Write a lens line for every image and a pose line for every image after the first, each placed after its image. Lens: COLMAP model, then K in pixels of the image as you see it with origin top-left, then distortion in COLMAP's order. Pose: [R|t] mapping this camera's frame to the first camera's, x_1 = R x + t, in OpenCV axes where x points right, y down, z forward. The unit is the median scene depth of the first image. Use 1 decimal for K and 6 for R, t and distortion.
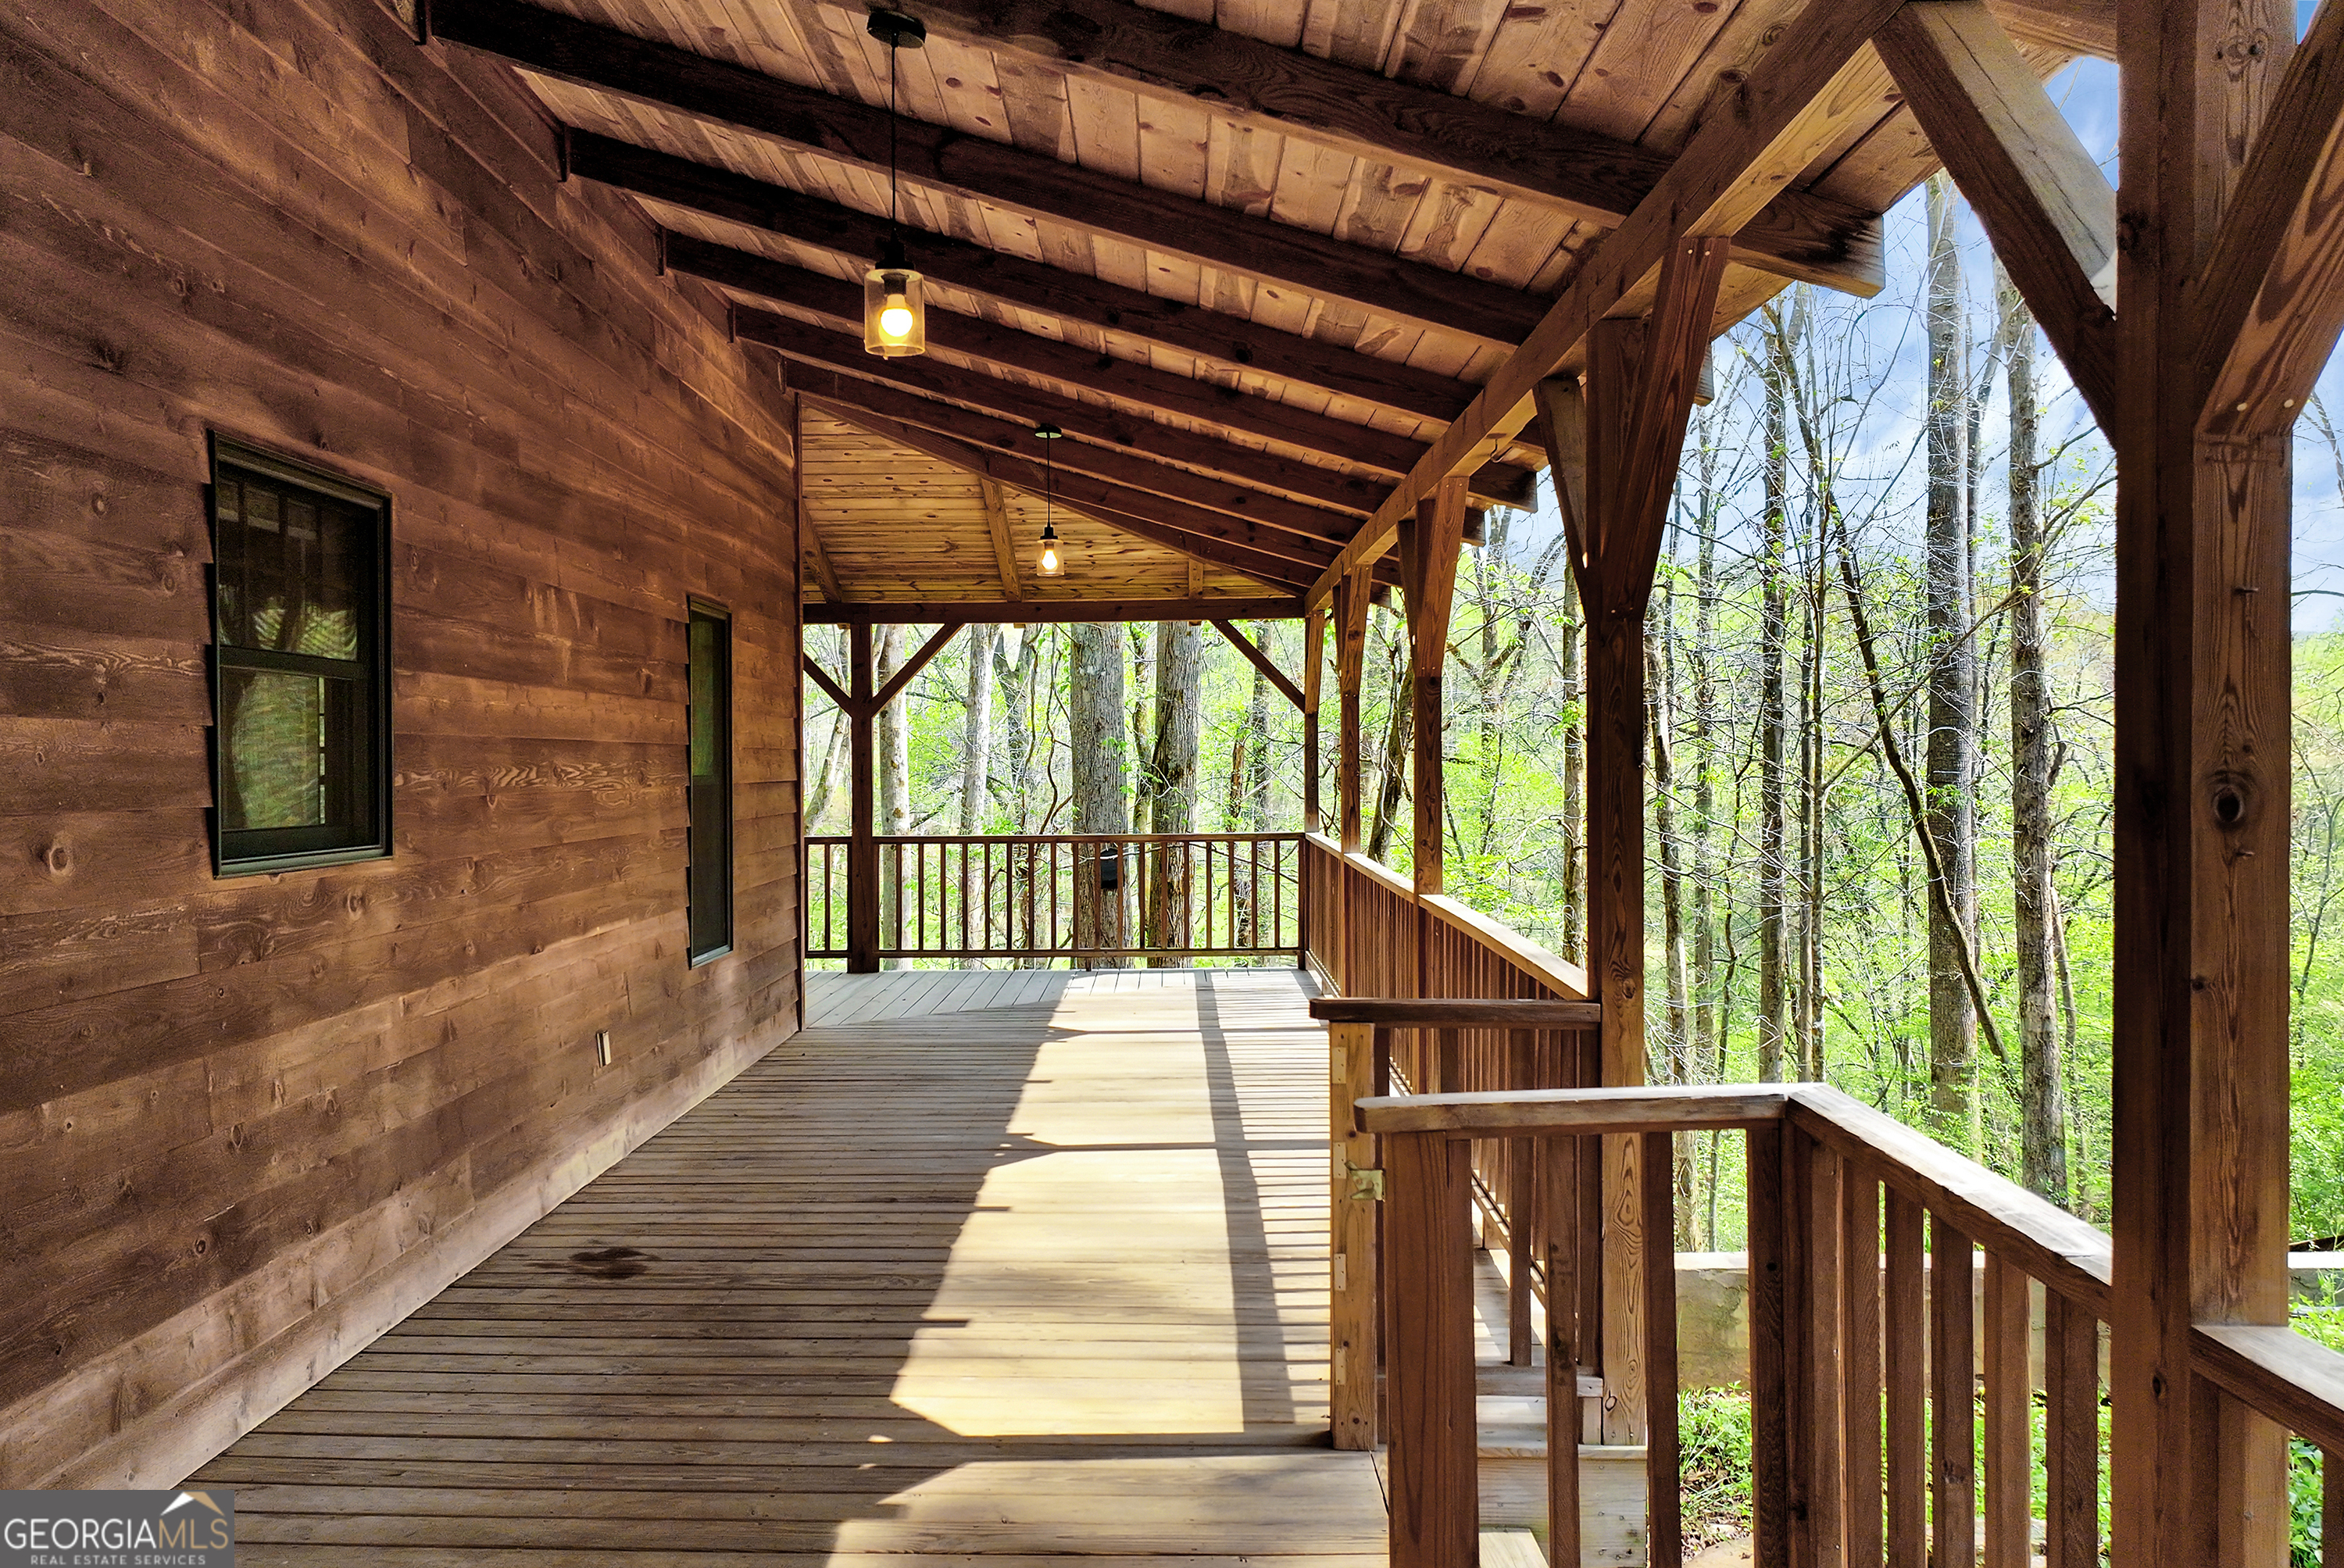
lens RADIAL K [[1752.0, 0, 1261.5], [0, 1752.0, 763.5], [0, 0, 1]] dist [0.007561, -0.006673]
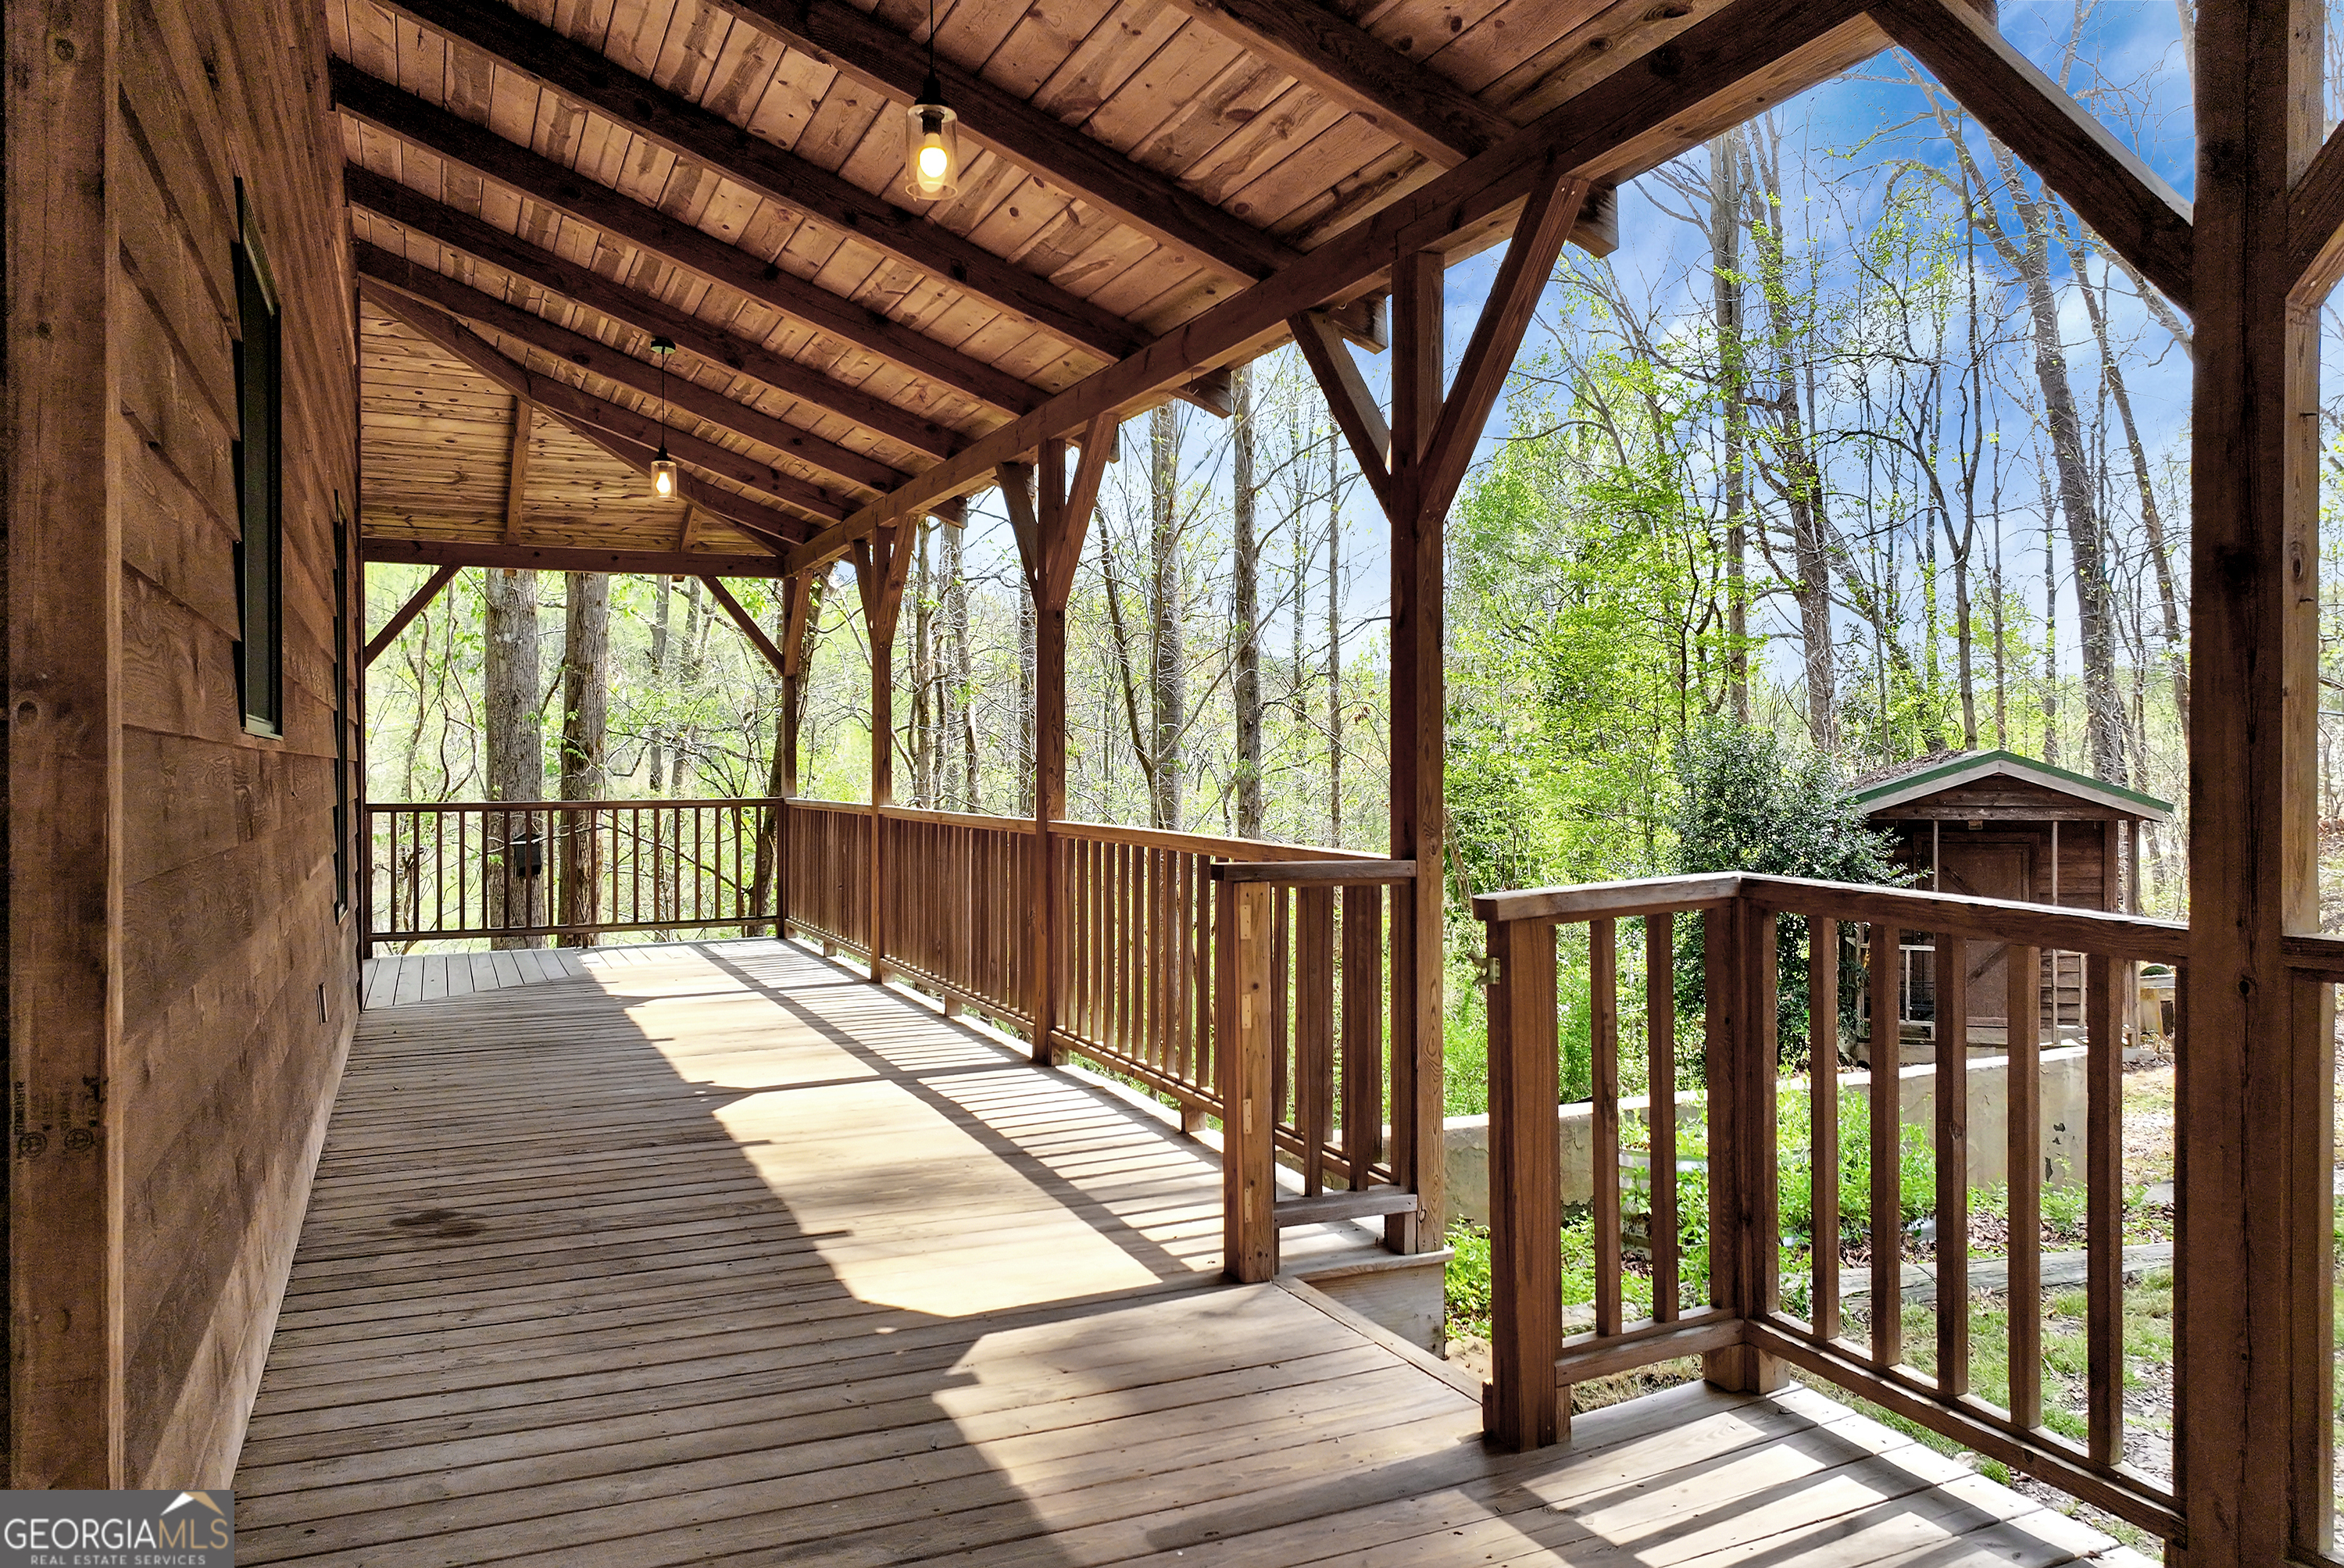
lens RADIAL K [[1732.1, 0, 1172.0], [0, 1732.1, 784.0], [0, 0, 1]] dist [0.012659, 0.000053]
pose [[0.897350, -0.030961, 0.440232, -0.368425], [0.034452, 0.999406, 0.000062, 0.069532], [-0.439972, 0.015111, 0.897884, 0.055004]]
